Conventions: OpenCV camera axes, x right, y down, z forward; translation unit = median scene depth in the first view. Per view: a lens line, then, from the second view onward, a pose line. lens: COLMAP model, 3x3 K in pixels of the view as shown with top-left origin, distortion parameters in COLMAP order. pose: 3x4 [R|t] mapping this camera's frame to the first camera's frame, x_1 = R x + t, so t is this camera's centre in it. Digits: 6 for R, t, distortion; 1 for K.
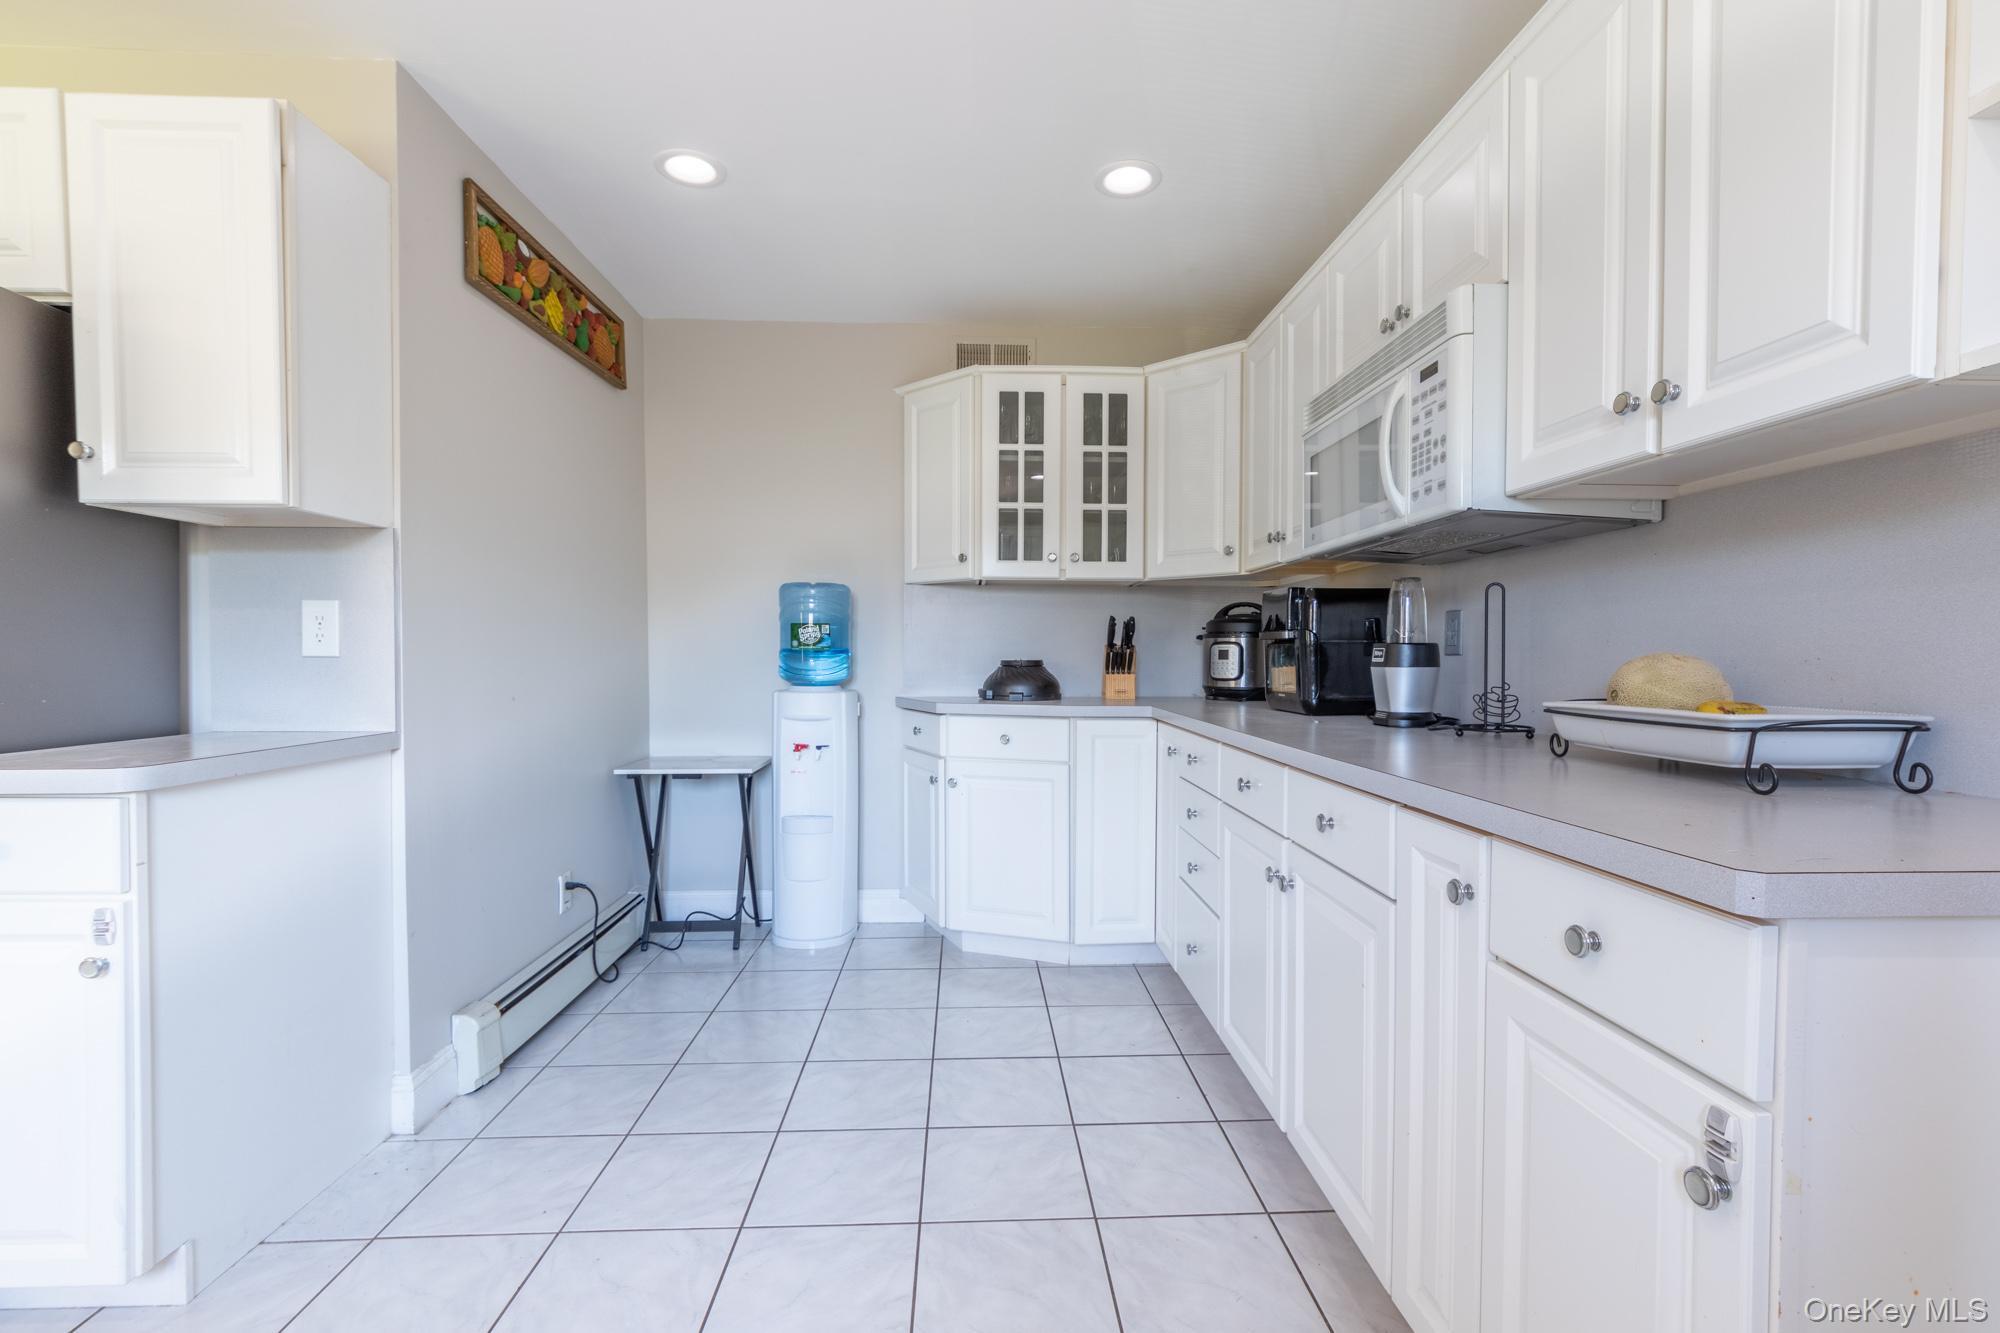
lens RADIAL K [[881.8, 0, 1003.8], [0, 881.8, 666.0], [0, 0, 1]] dist [-0.000834, -0.000188]
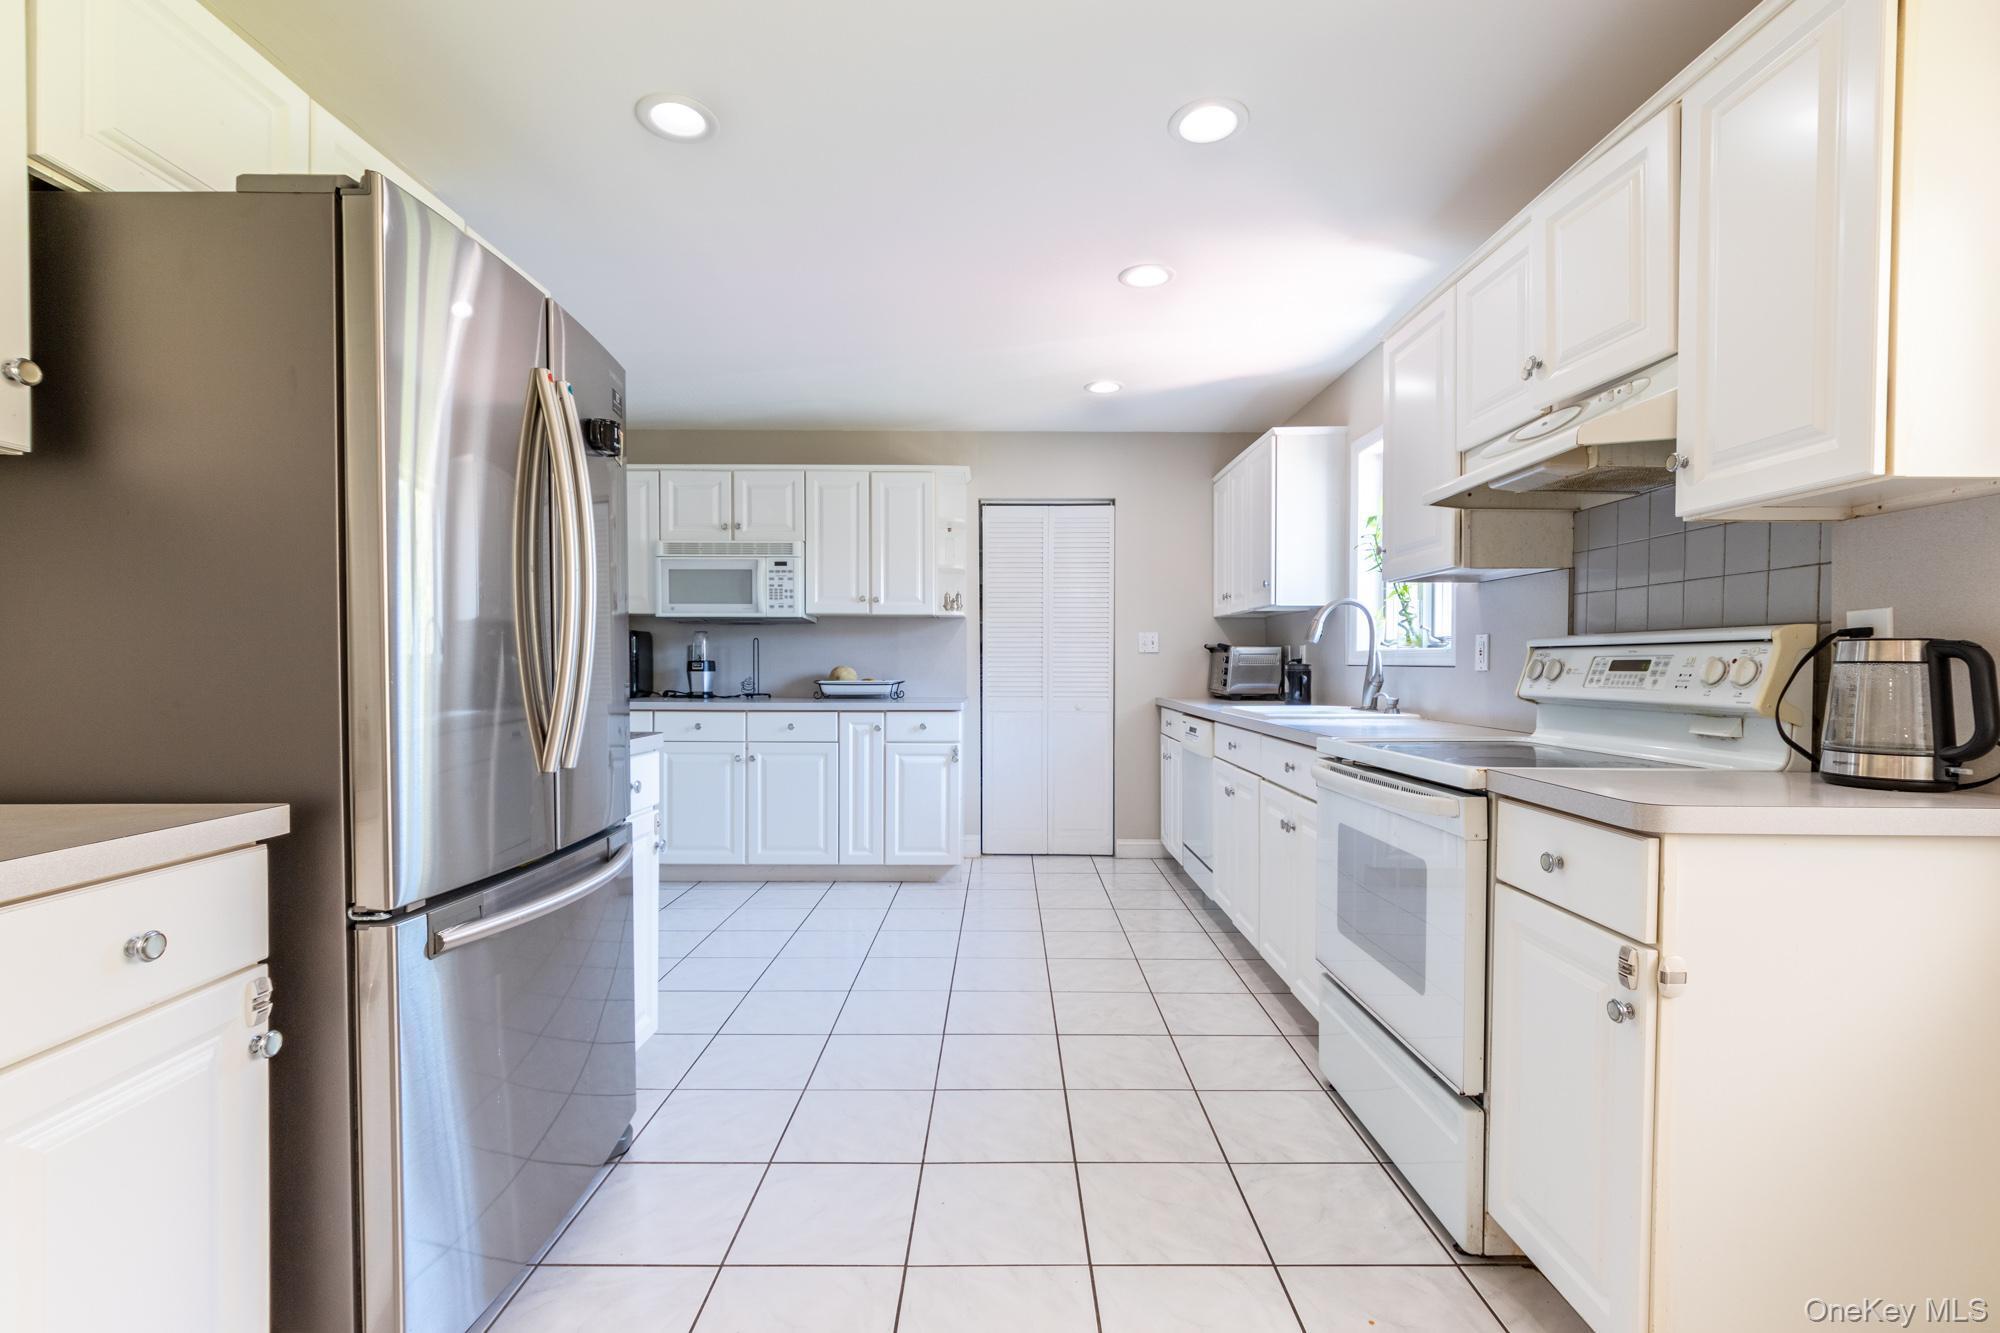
lens RADIAL K [[881.8, 0, 1001.5], [0, 881.8, 674.0], [0, 0, 1]] dist [-0.000834, -0.000188]
pose [[0.050367, -0.009001, 0.998690, -2.961492], [0.010743, 0.999906, 0.008470, -0.006331], [-0.998673, 0.010302, 0.050459, 0.233051]]
